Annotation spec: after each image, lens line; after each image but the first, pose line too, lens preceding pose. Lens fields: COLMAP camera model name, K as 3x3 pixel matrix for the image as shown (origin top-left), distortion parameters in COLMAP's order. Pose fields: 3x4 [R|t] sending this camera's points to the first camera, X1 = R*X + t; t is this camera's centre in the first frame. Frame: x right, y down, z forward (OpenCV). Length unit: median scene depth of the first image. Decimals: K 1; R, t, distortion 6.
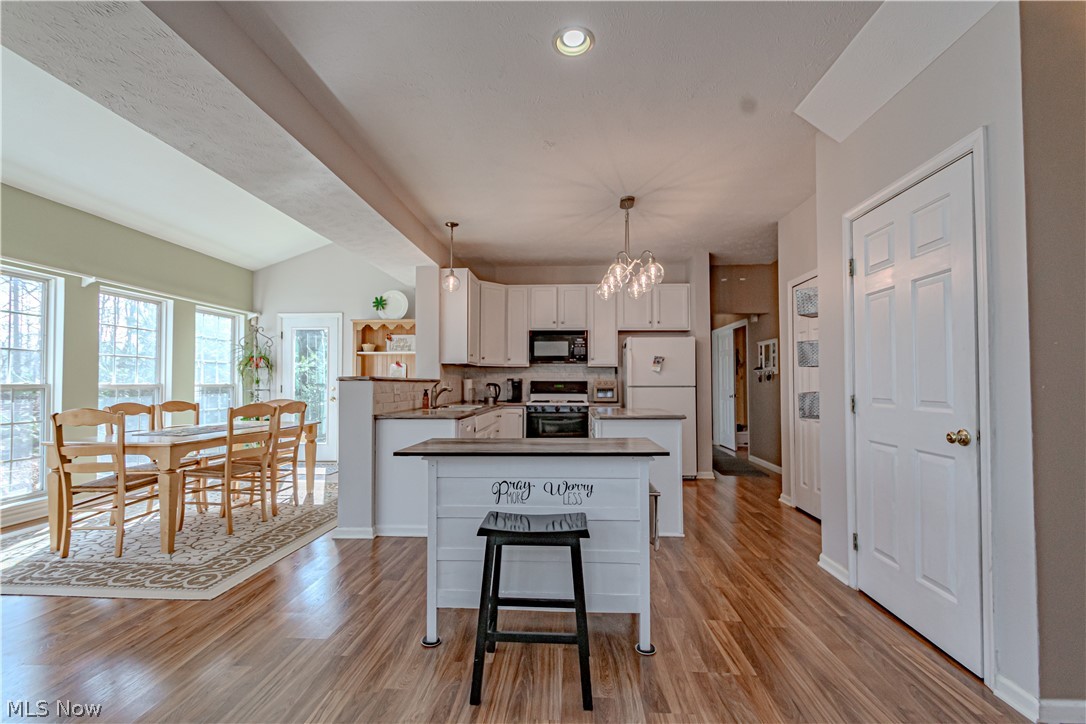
lens RADIAL K [[474.6, 0, 542.6], [0, 474.6, 371.1], [0, 0, 1]] dist [0.002314, -0.003311]
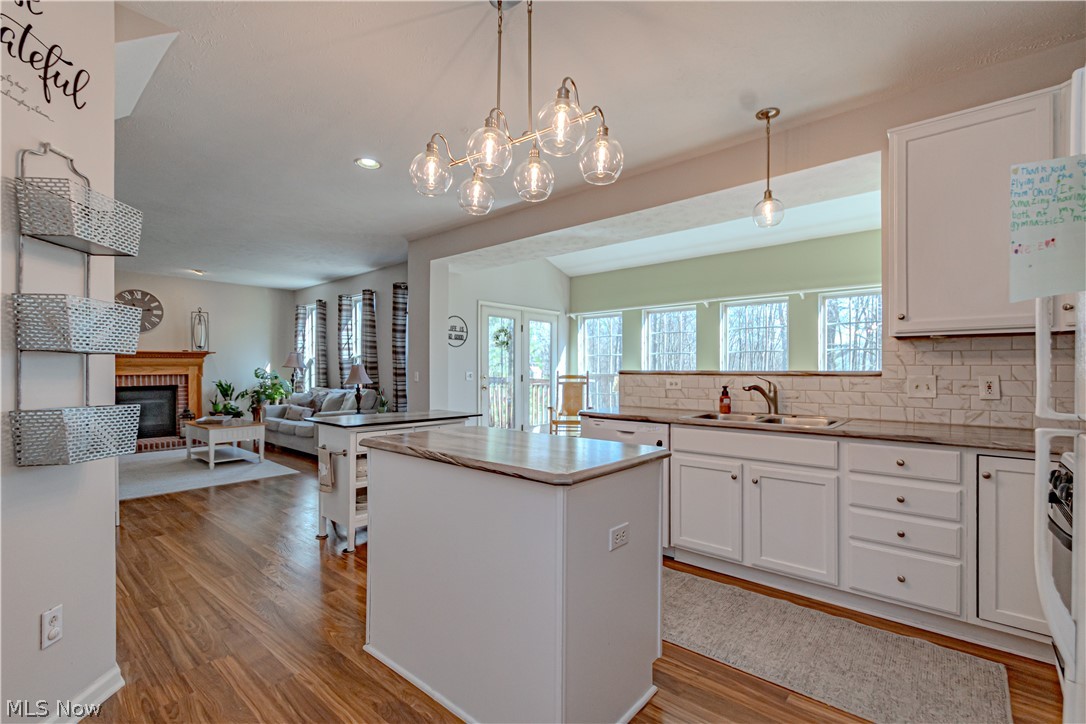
lens RADIAL K [[474.6, 0, 542.6], [0, 474.6, 371.1], [0, 0, 1]] dist [0.002314, -0.003311]
pose [[-0.609069, 0.005374, -0.793099, 0.395568], [0.022893, 0.999680, -0.010807, 0.013815], [0.792786, -0.024738, -0.608997, 0.973915]]
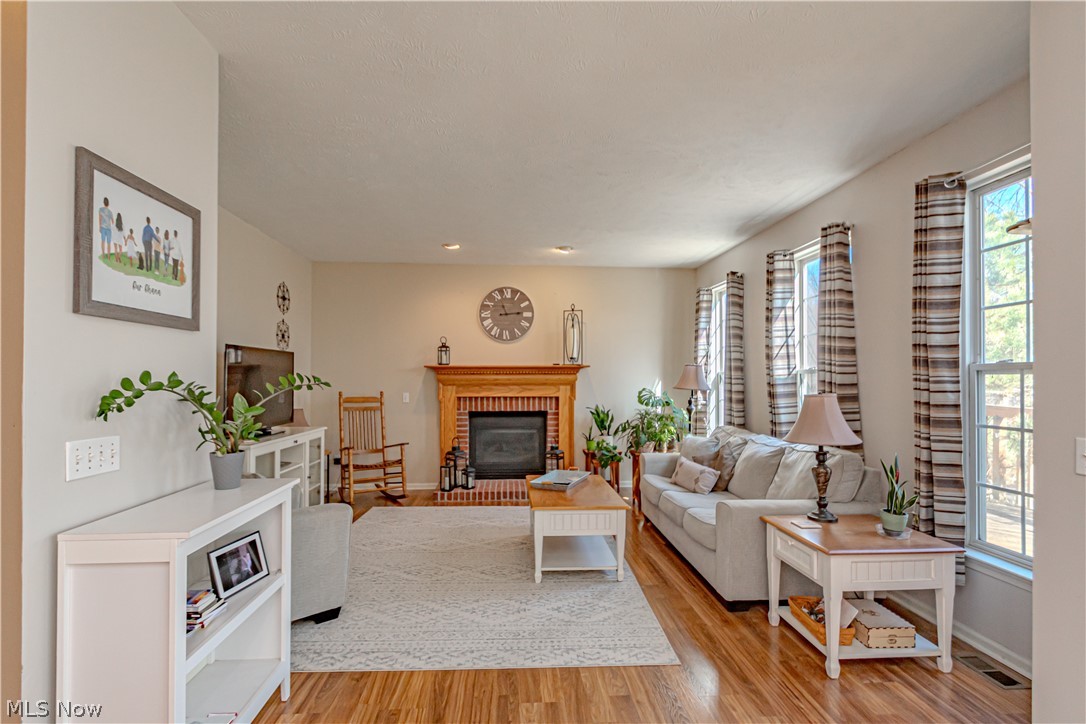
lens RADIAL K [[521.1, 0, 545.4], [0, 521.1, 374.0], [0, 0, 1]] dist [-0.000052, 0.000065]
pose [[-0.991552, -0.004974, -0.129616, 0.084406], [-0.000549, 0.999416, -0.034152, -0.027638], [0.129711, -0.033793, -0.990976, 0.379092]]
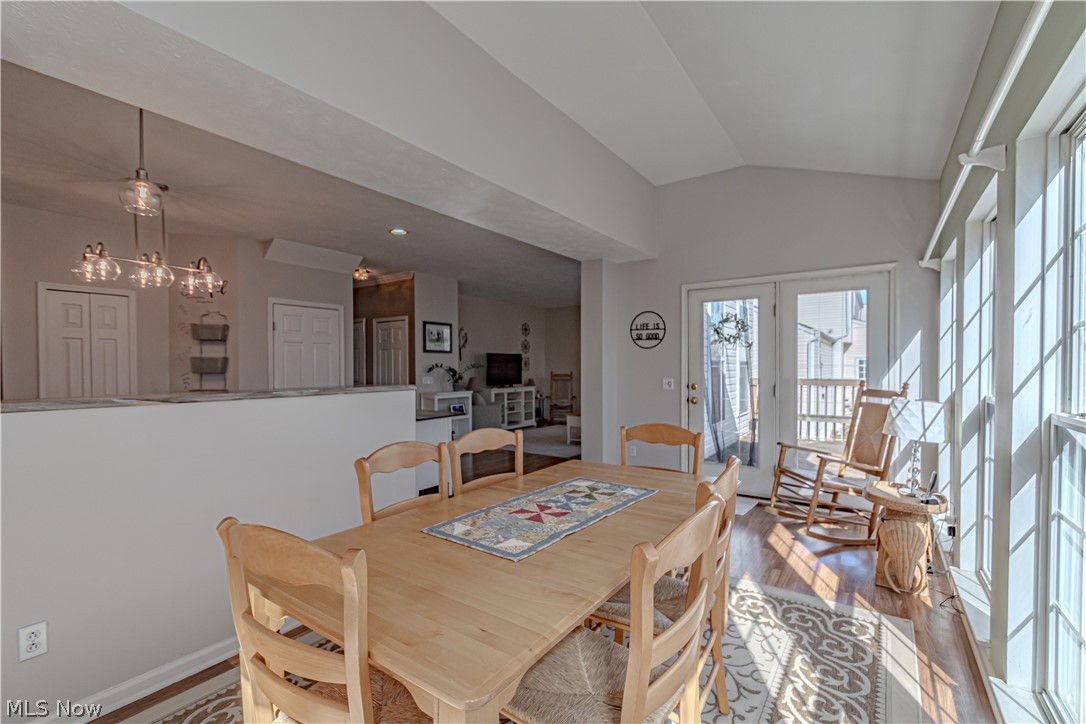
lens RADIAL K [[474.6, 0, 542.6], [0, 474.6, 371.1], [0, 0, 1]] dist [0.002314, -0.003311]
pose [[-0.849992, 0.000318, 0.526796, -0.685794], [-0.007548, 0.999890, -0.012782, -0.002772], [-0.526742, -0.014841, -0.849896, 1.026212]]
